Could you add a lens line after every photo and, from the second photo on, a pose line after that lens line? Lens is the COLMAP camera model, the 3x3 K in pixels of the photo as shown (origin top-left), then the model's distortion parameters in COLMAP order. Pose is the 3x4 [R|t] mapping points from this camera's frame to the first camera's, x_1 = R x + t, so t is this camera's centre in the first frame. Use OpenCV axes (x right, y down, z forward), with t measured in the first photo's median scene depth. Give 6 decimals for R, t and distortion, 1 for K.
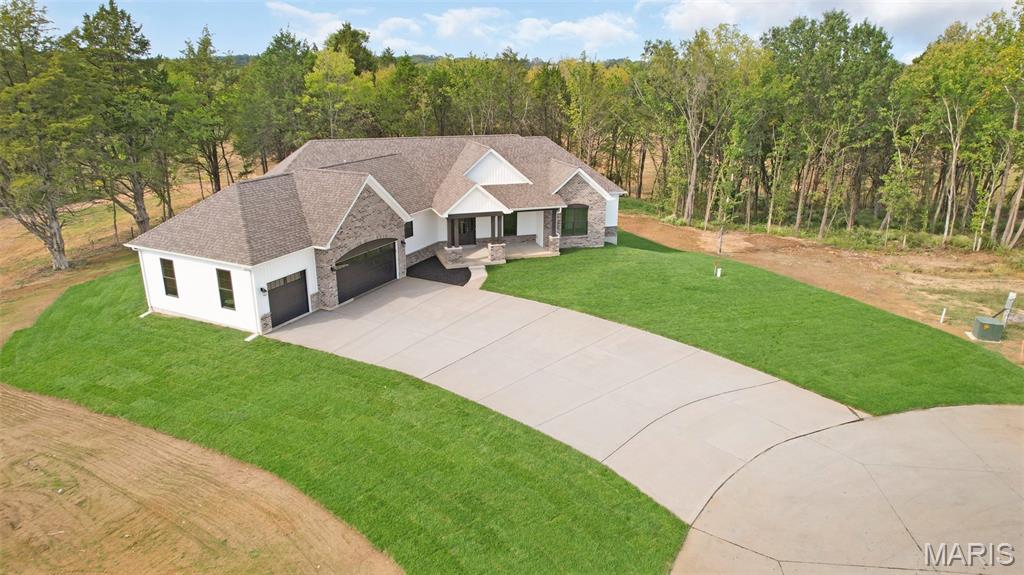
lens RADIAL K [[652.8, 0, 512.0], [0, 652.8, 287.5], [0, 0, 1]] dist [-0.045905, 0.000287]
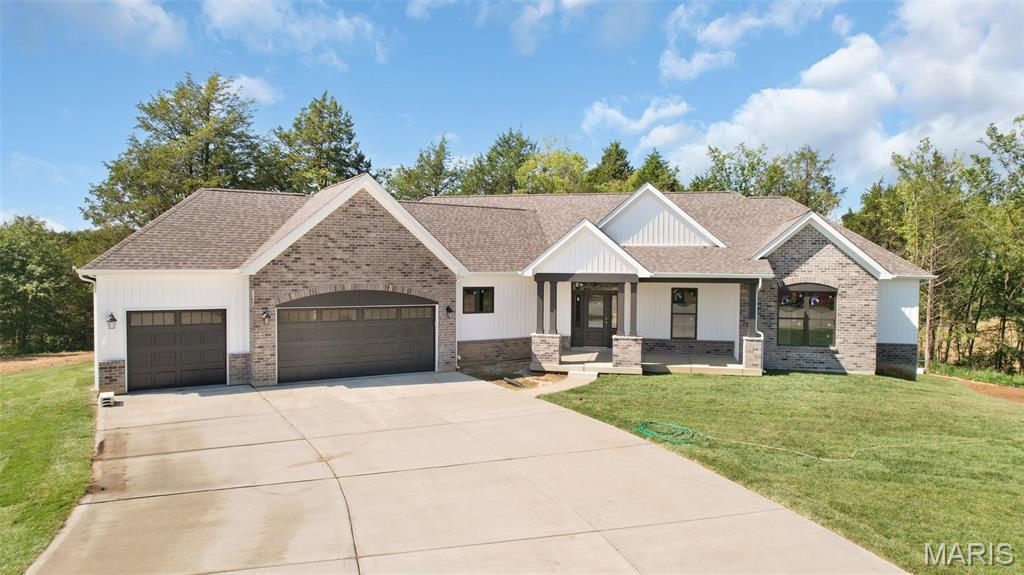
lens RADIAL K [[643.8, 0, 512.0], [0, 643.8, 287.5], [0, 0, 1]] dist [-0.042708, 0.001221]
pose [[0.849485, 0.013406, -0.527443, 0.194986], [-0.169147, 0.953832, -0.248180, 0.048036], [0.499765, 0.300040, 0.812534, 0.554255]]
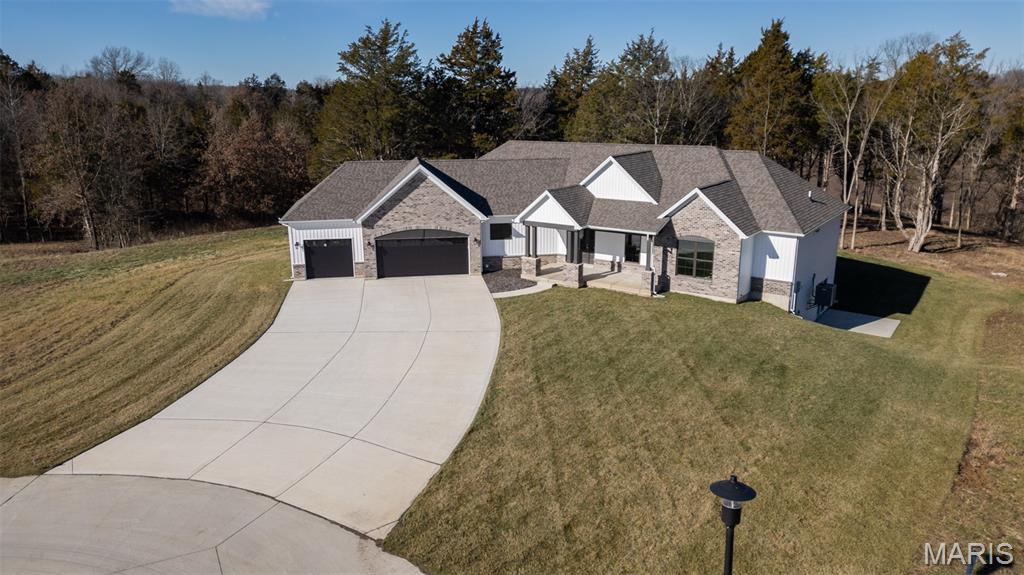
lens RADIAL K [[696.0, 0, 512.0], [0, 696.0, 287.5], [0, 0, 1]] dist [0.142254, -0.186412]
pose [[0.581100, 0.198485, -0.789257, 0.741438], [-0.247966, 0.966872, 0.060584, -0.078567], [0.775136, 0.160504, 0.611067, 0.405363]]
